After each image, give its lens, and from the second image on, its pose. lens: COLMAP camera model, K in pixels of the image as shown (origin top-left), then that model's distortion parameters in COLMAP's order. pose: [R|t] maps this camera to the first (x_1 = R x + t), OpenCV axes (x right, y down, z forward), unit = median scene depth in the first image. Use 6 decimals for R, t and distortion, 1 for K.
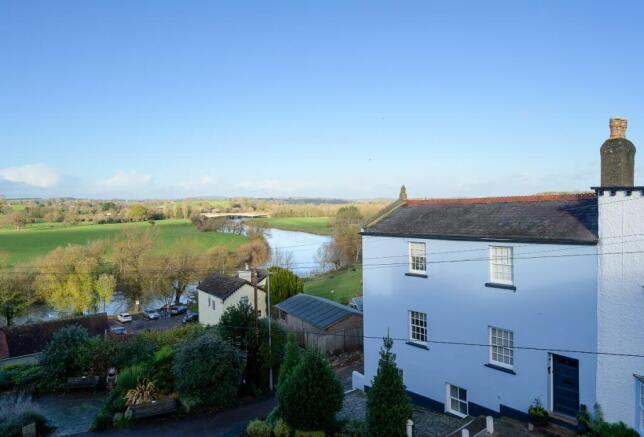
lens RADIAL K [[450.7, 0, 322.0], [0, 450.7, 216.8], [0, 0, 1]] dist [-0.002165, -0.000426]
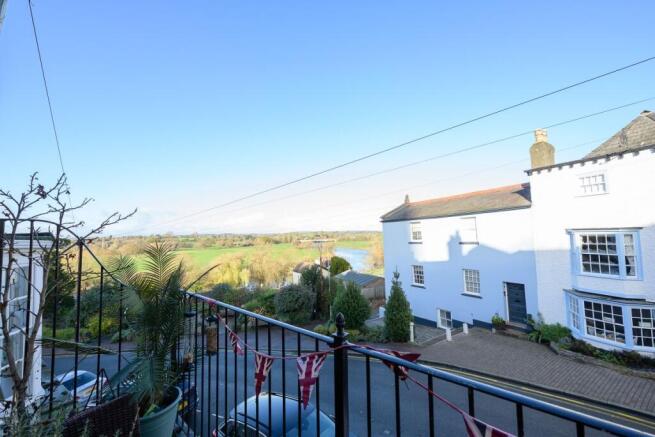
lens RADIAL K [[259.7, 0, 327.2], [0, 259.7, 221.6], [0, 0, 1]] dist [-0.008234, 0.001051]
pose [[0.988718, -0.027568, -0.147228, 0.038915], [0.016365, 0.996915, -0.076767, 0.143171], [0.148890, 0.073492, 0.986119, 0.017179]]
